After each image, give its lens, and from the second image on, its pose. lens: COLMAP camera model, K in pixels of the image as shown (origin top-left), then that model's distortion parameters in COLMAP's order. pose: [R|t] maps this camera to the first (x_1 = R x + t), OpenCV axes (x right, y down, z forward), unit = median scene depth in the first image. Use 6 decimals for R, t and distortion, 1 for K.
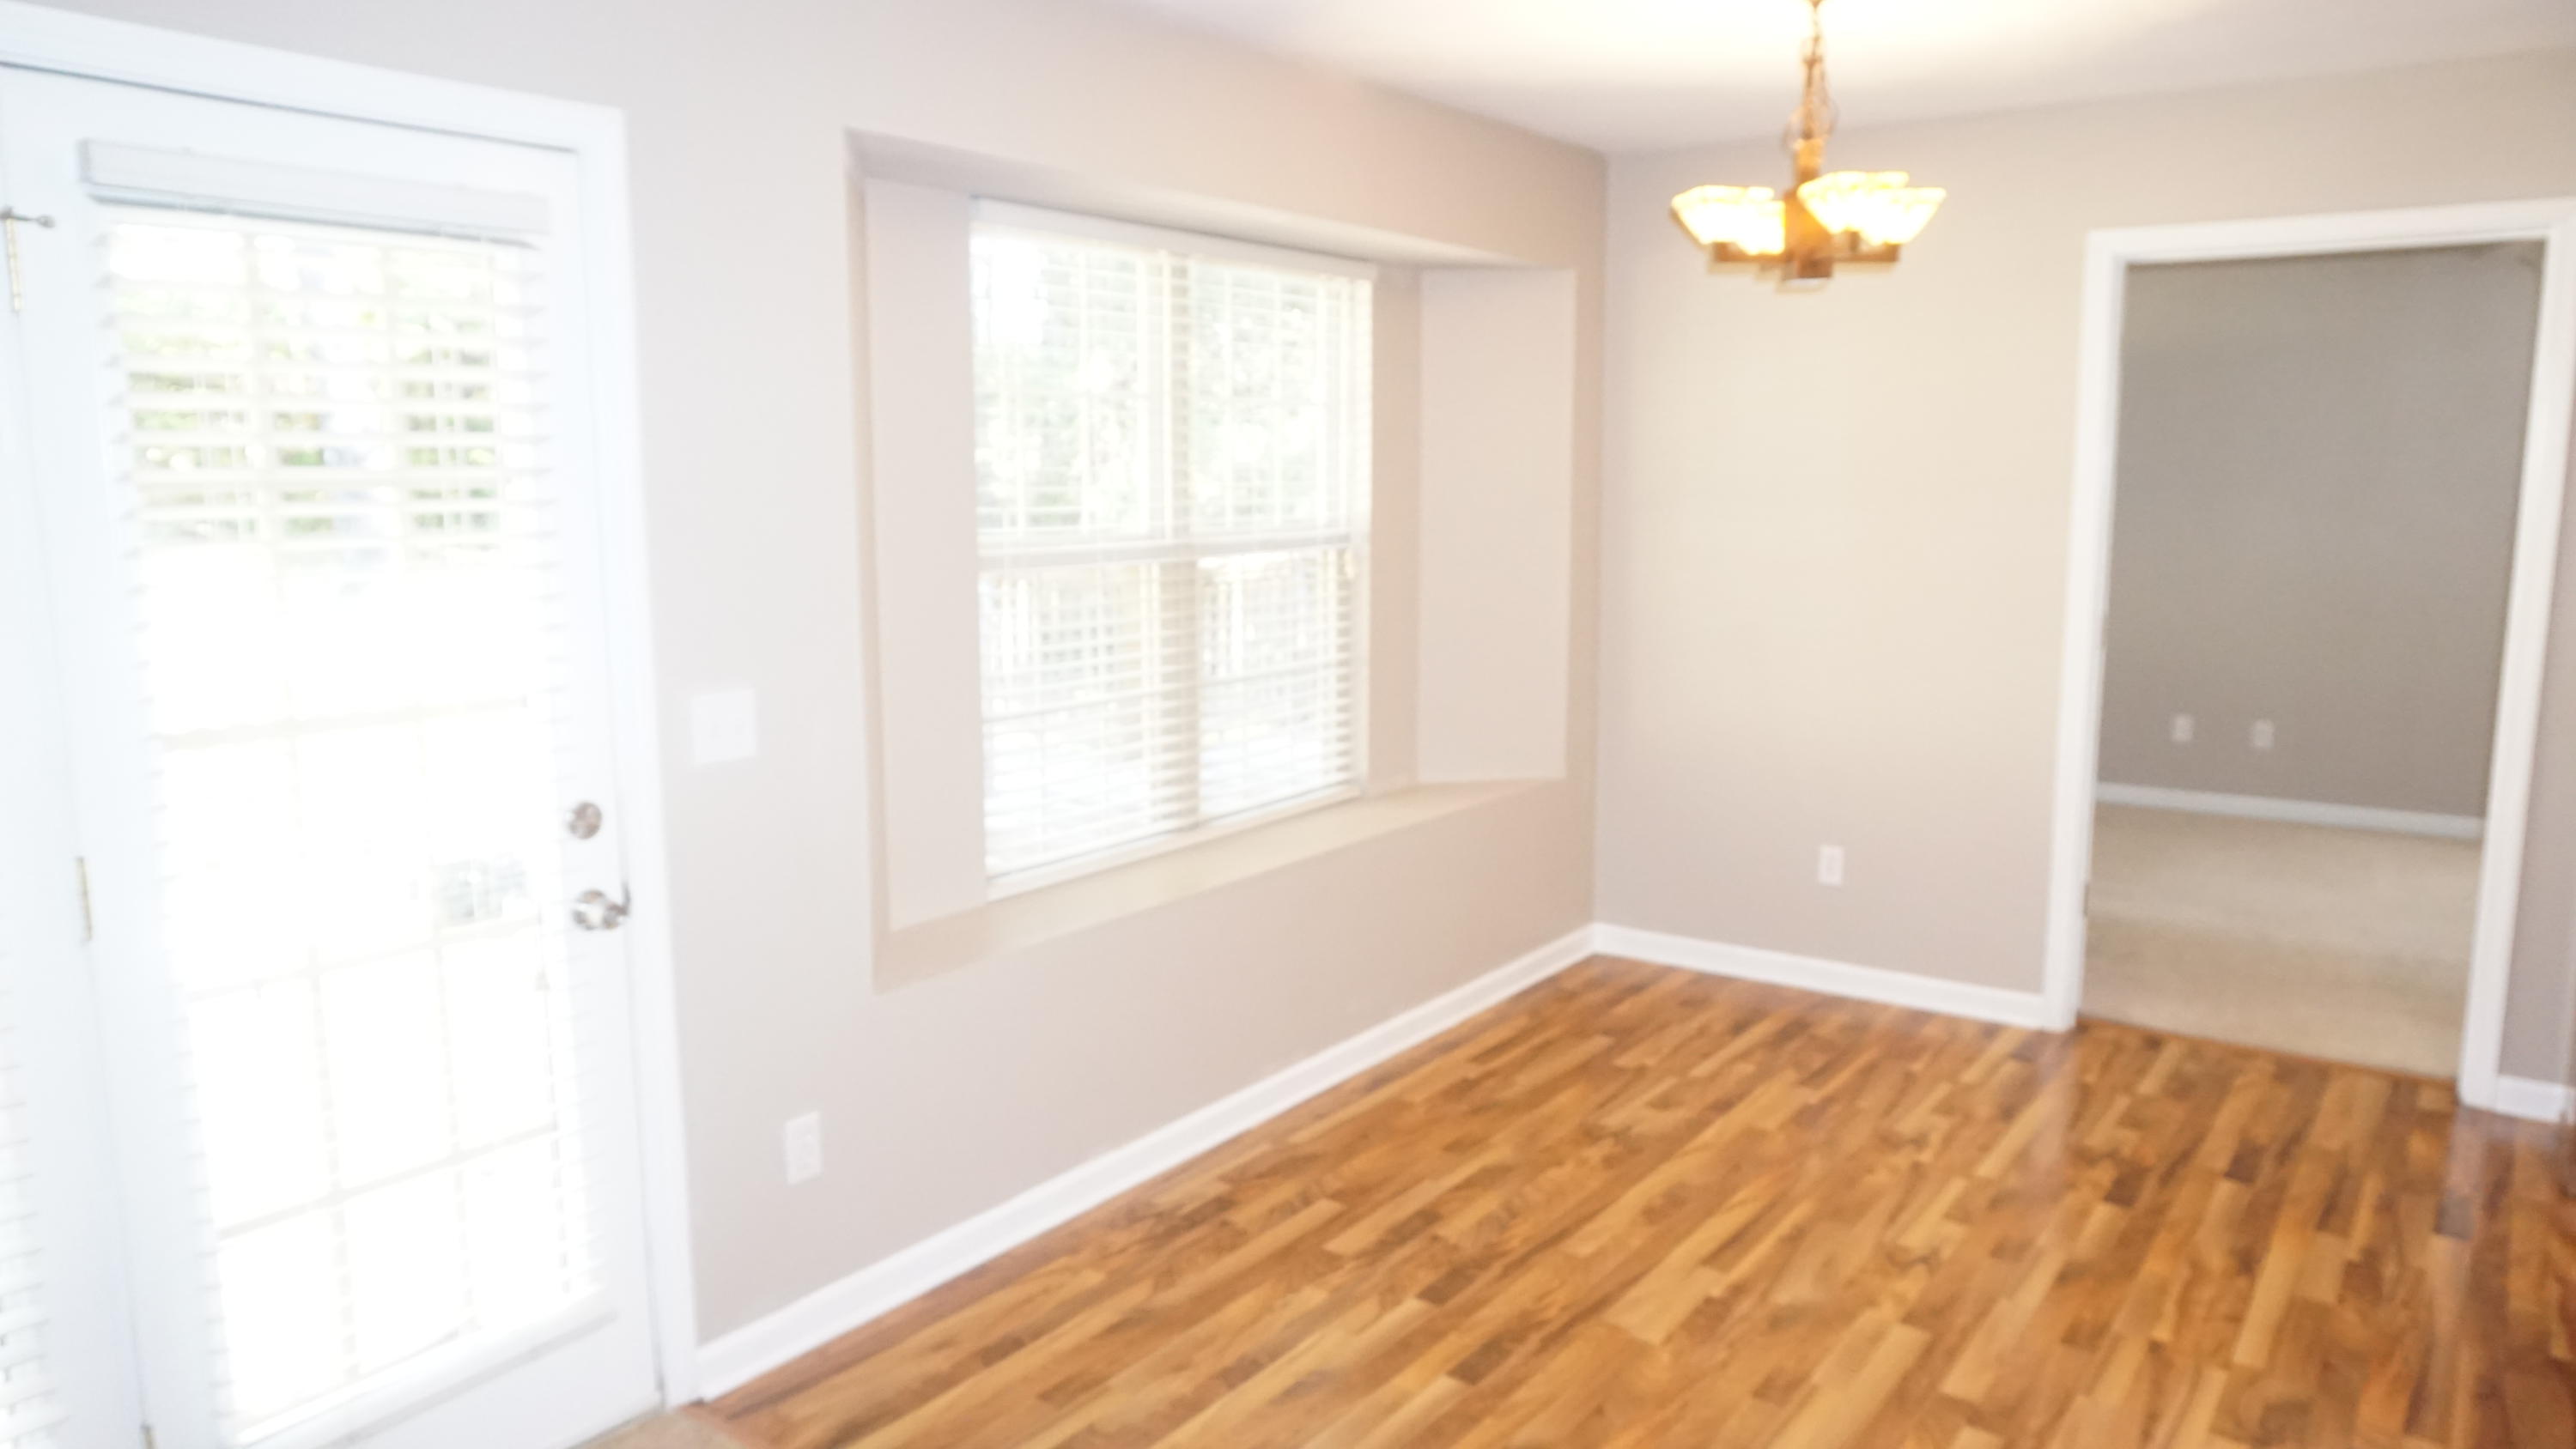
lens RADIAL K [[1720.6, 0, 1288.0], [0, 1720.6, 724.5], [0, 0, 1]] dist [-0.063603, 0.065877]
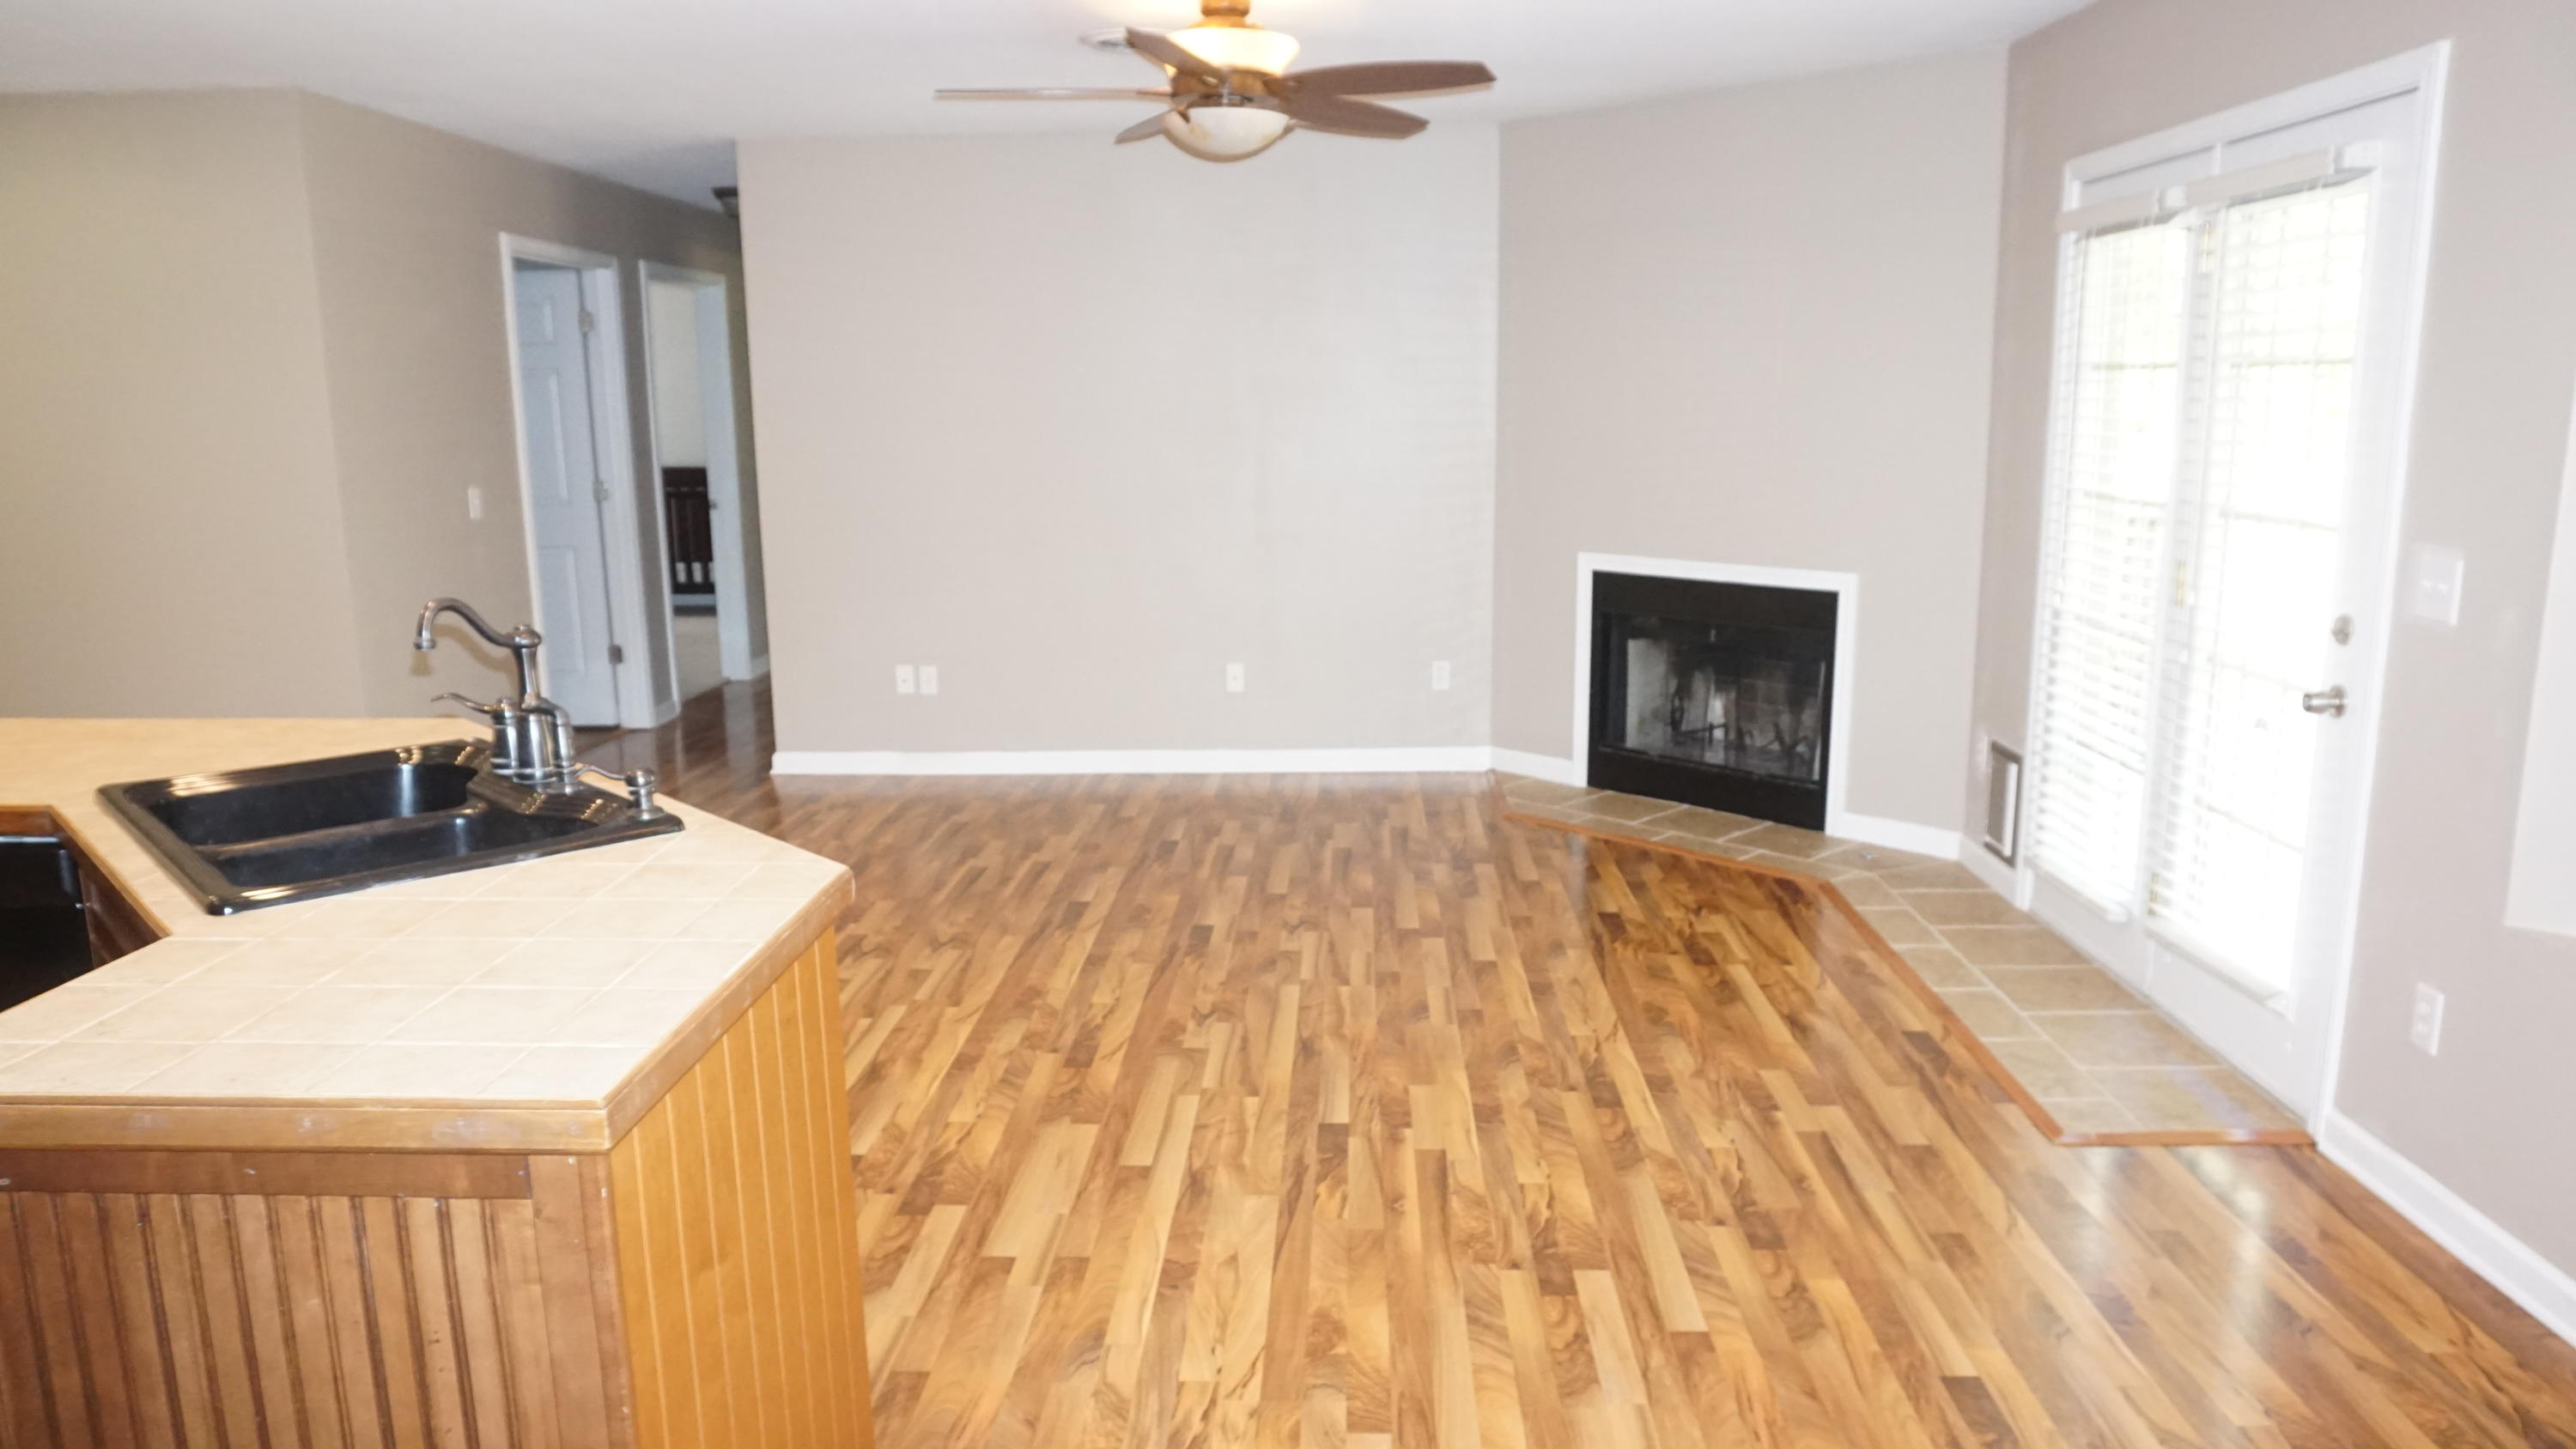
lens RADIAL K [[1720.6, 0, 1288.0], [0, 1720.6, 724.5], [0, 0, 1]] dist [-0.063603, 0.065877]
pose [[-0.830192, 0.117936, -0.544860, 0.669761], [-0.068753, 0.948245, 0.310006, -0.153777], [0.553222, 0.294825, -0.779117, 1.118816]]
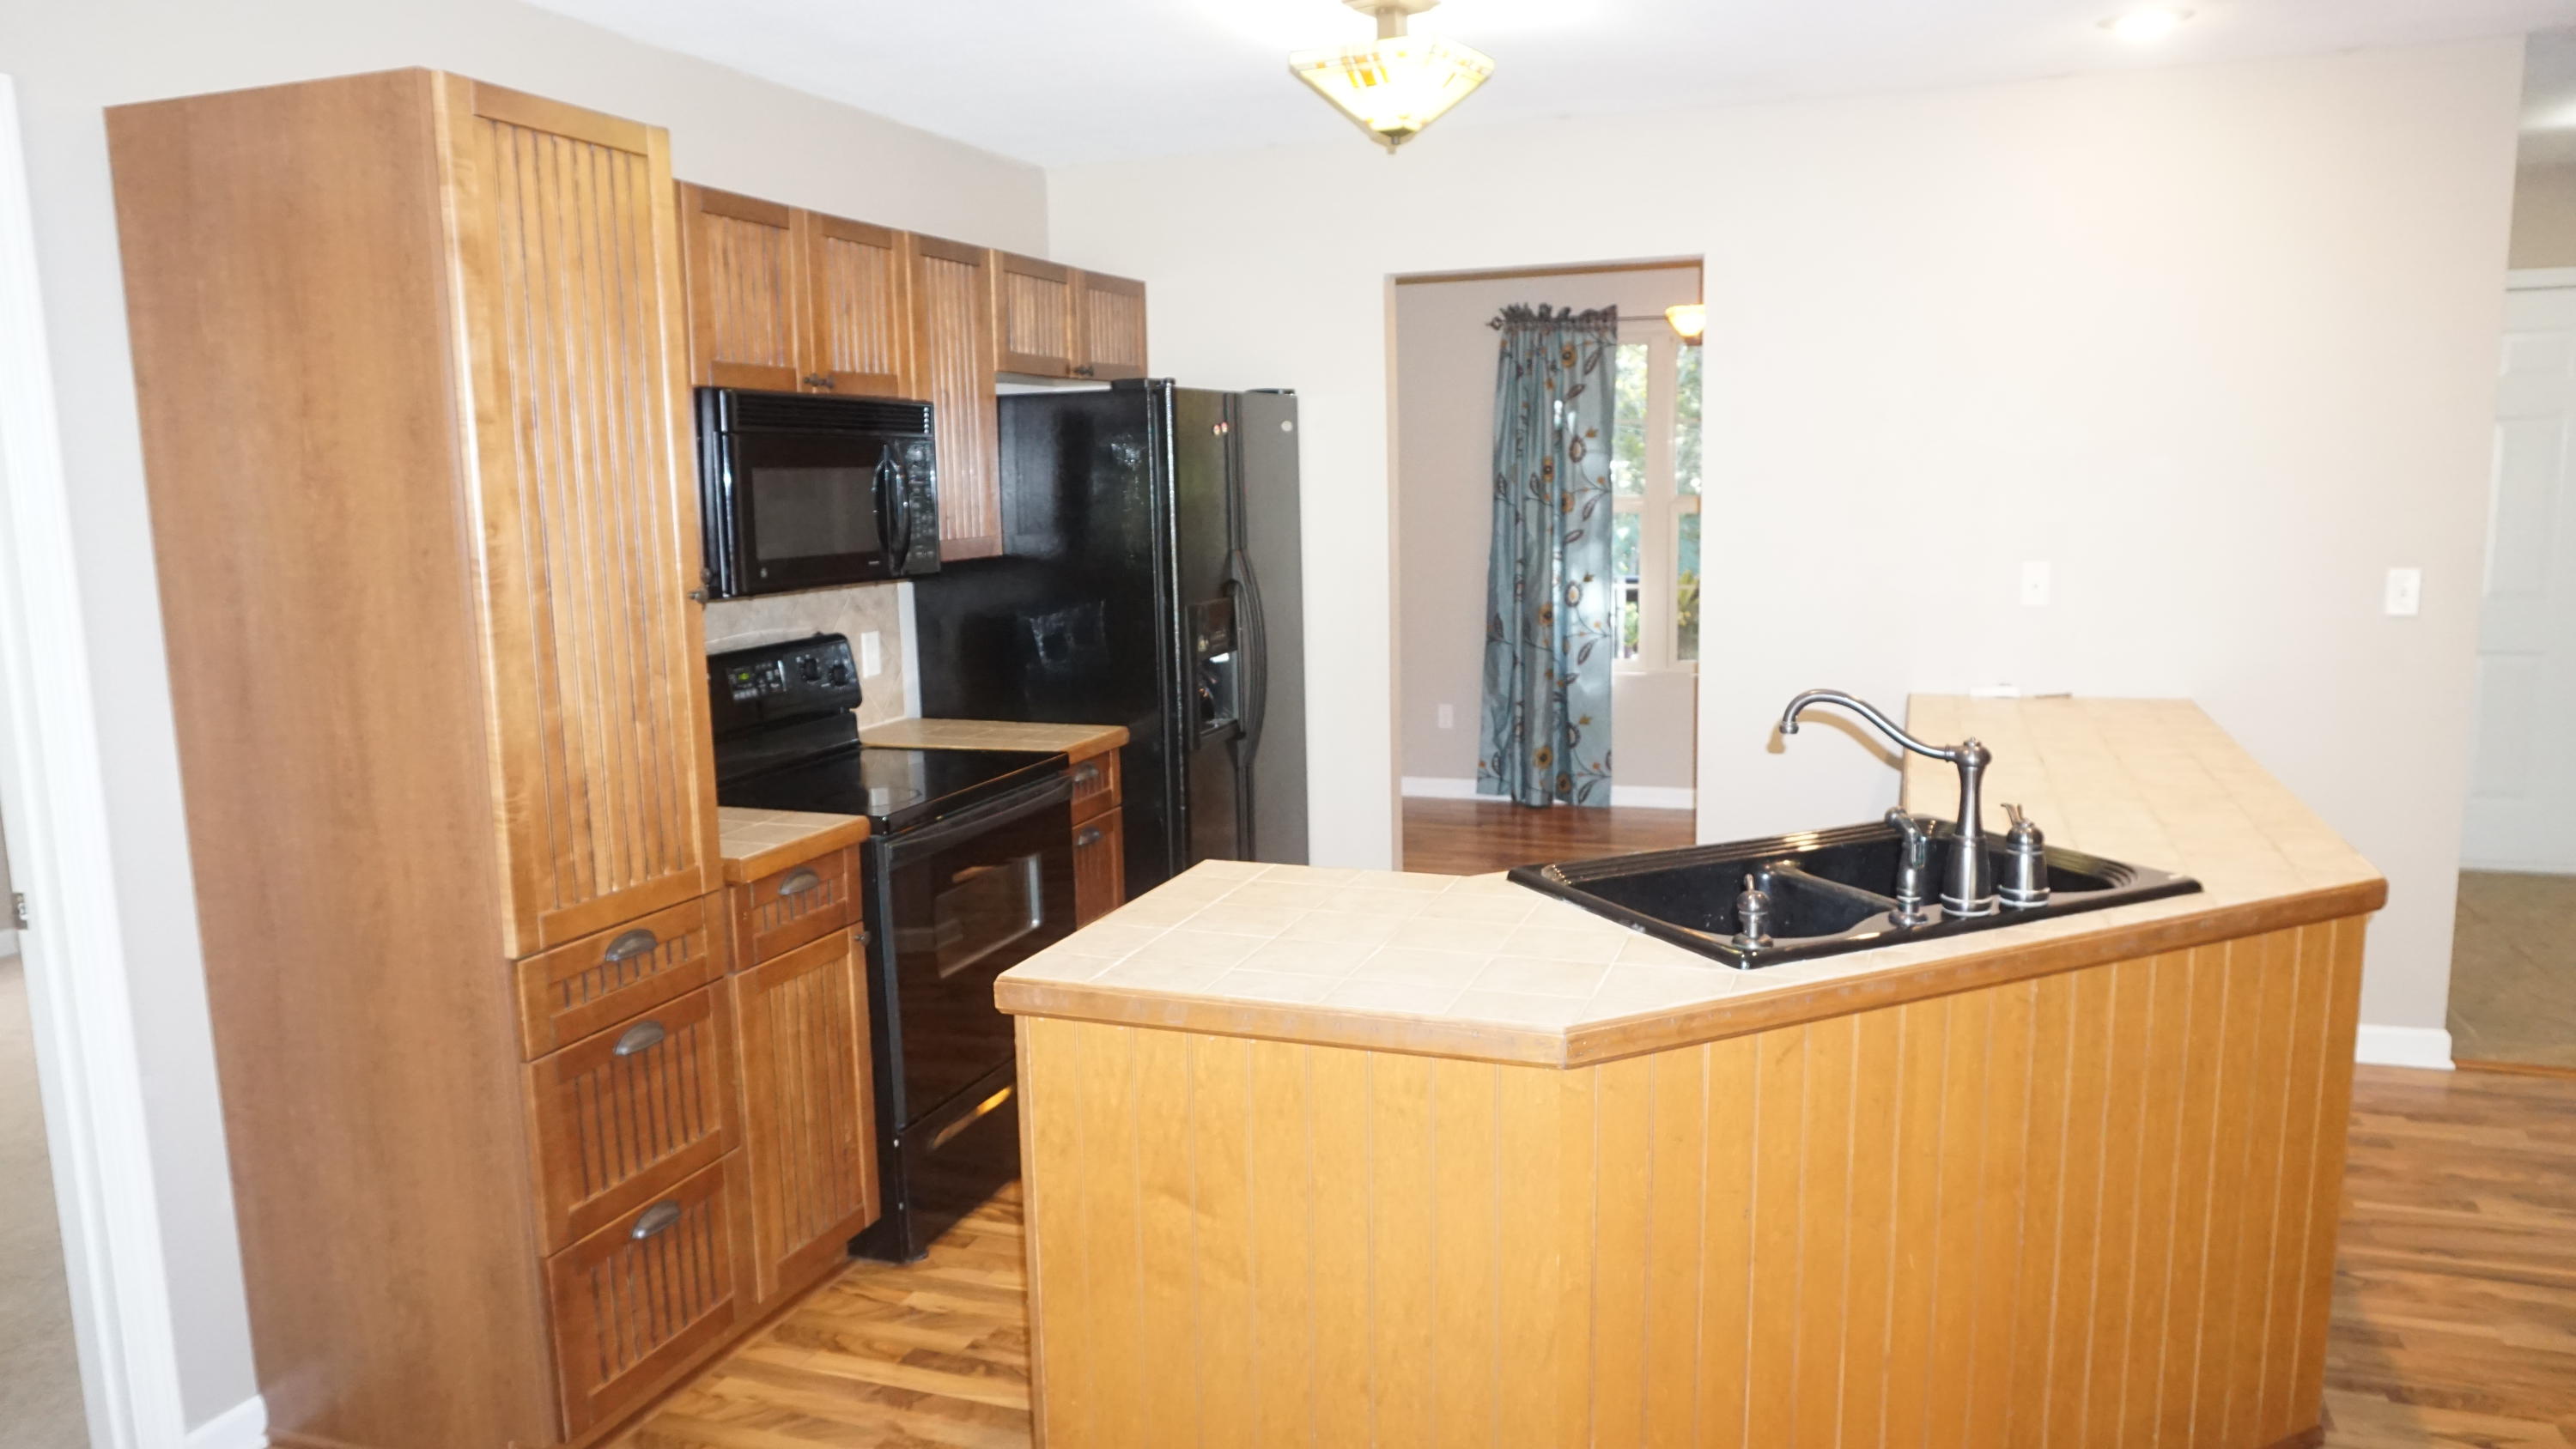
lens RADIAL K [[1720.6, 0, 1283.4], [0, 1720.6, 720.8], [0, 0, 1]] dist [-0.031180, -0.000361]
pose [[-0.274289, -0.129413, 0.952900, 0.017434], [0.166554, 0.969535, 0.179615, -0.119556], [-0.947114, 0.207976, -0.244379, 0.792038]]
